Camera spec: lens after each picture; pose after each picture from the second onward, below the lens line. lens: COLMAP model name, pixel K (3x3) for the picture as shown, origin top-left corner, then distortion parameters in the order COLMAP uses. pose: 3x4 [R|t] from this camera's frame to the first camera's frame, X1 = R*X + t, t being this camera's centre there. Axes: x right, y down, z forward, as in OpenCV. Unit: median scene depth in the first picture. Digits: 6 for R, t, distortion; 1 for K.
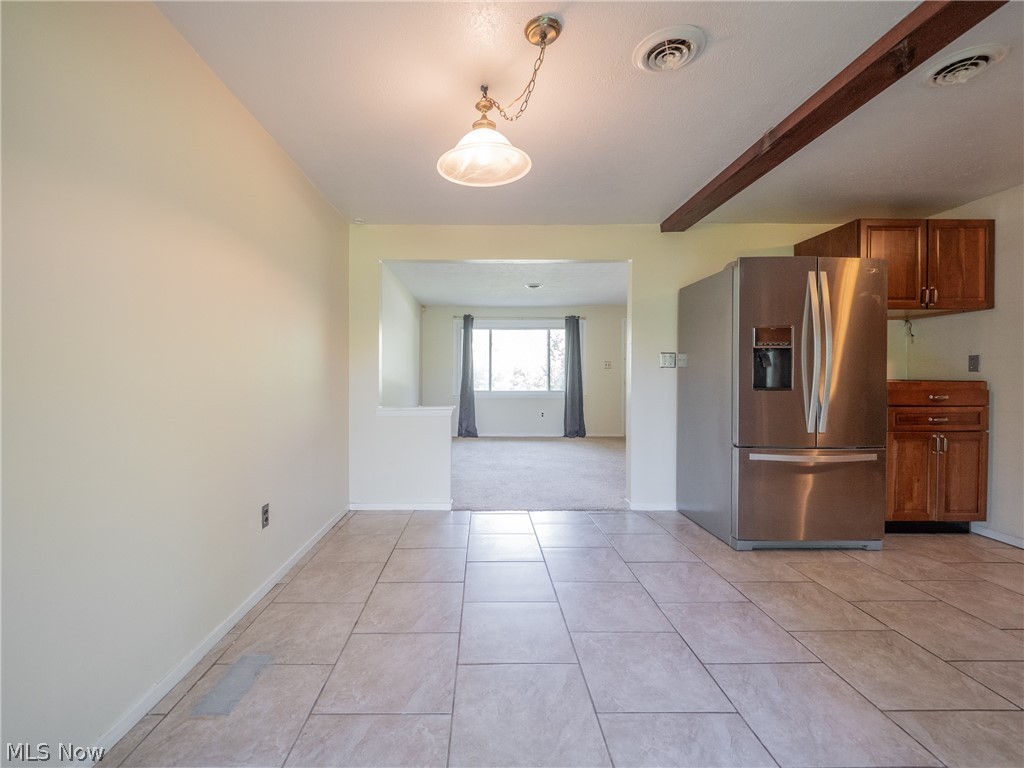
lens RADIAL K [[448.9, 0, 502.5], [0, 448.9, 376.4], [0, 0, 1]] dist [0.018142, -0.013592]
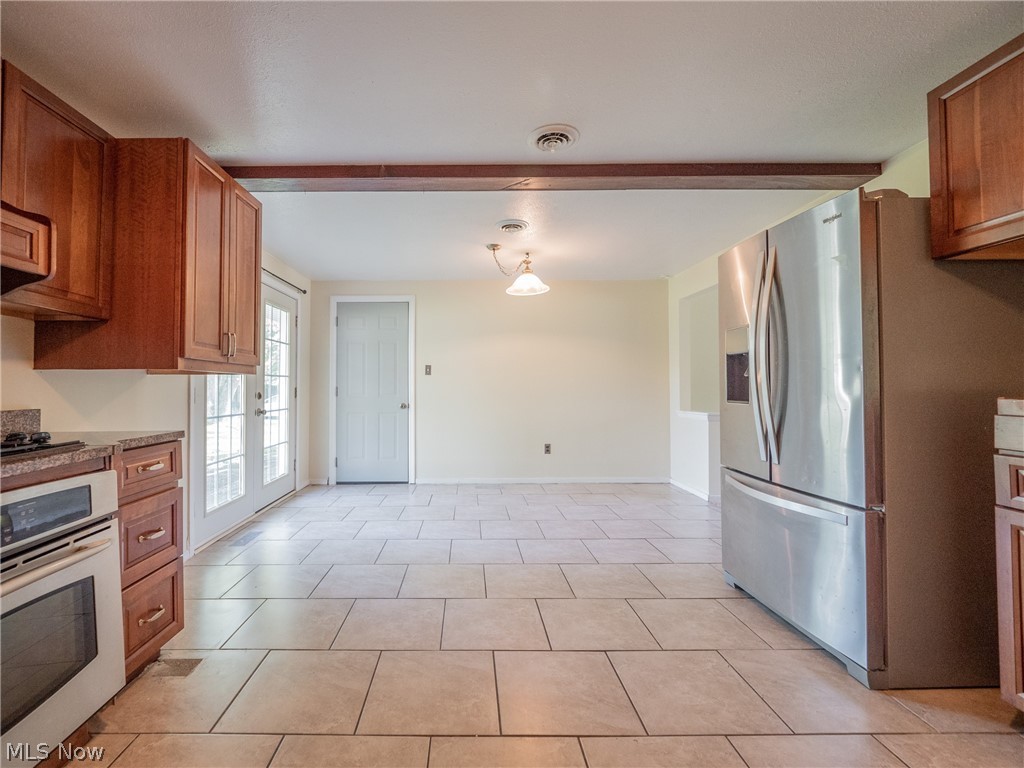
lens RADIAL K [[511.5, 0, 460.8], [0, 511.5, 380.3], [0, 0, 1]] dist [0.003779, 0.000675]
pose [[-0.042783, -0.012056, -0.999012, 1.420732], [-0.004049, 0.999921, -0.011894, 0.001788], [0.999076, 0.003536, -0.042829, 0.475235]]
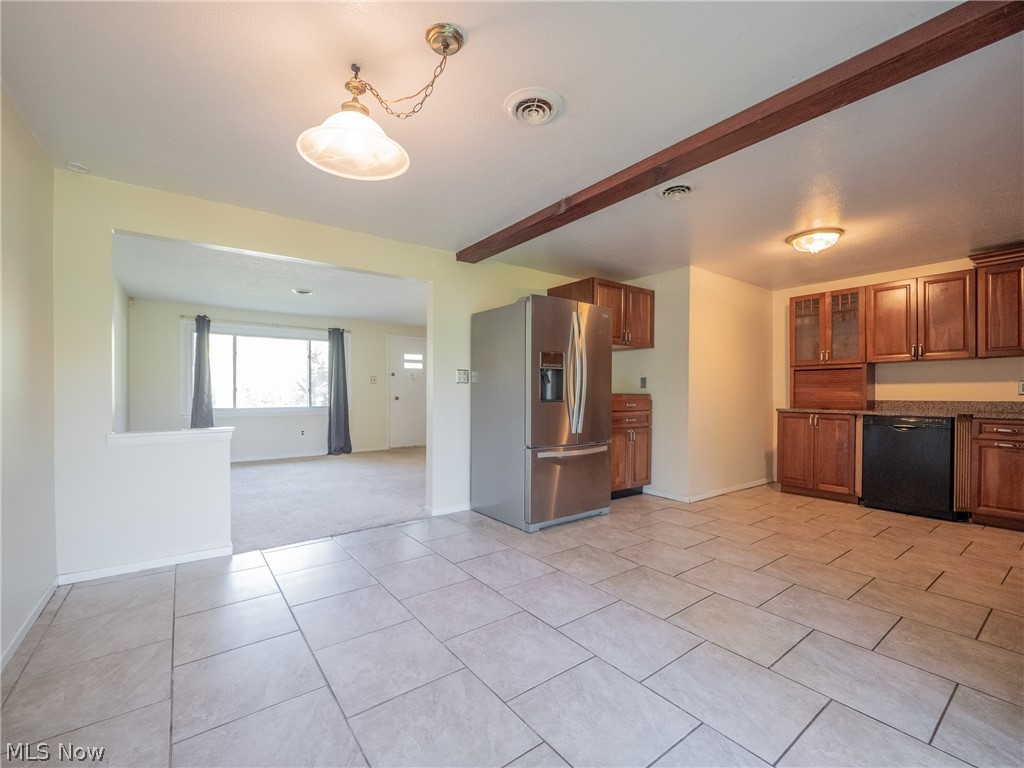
lens RADIAL K [[428.3, 0, 512.8], [0, 428.3, 395.5], [0, 0, 1]] dist [0.000515, -0.000523]
pose [[0.813196, -0.005263, 0.581966, -0.174295], [-0.000453, 0.999953, 0.009677, 0.000775], [-0.581989, -0.008133, 0.813156, 0.076776]]
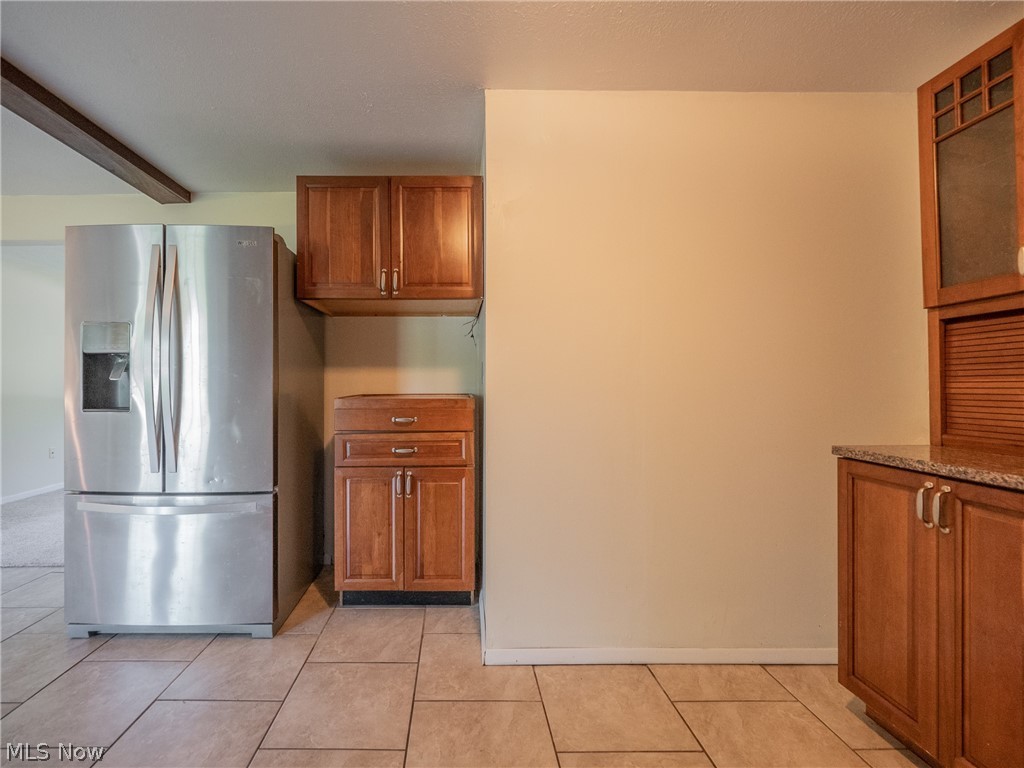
lens RADIAL K [[465.2, 0, 509.3], [0, 465.2, 387.7], [0, 0, 1]] dist [0.030562, -0.000186]
pose [[0.999968, -0.001203, 0.007857, 1.130863], [0.001246, 0.999984, -0.005451, -0.001499], [-0.007850, 0.005460, 0.999954, 0.243543]]
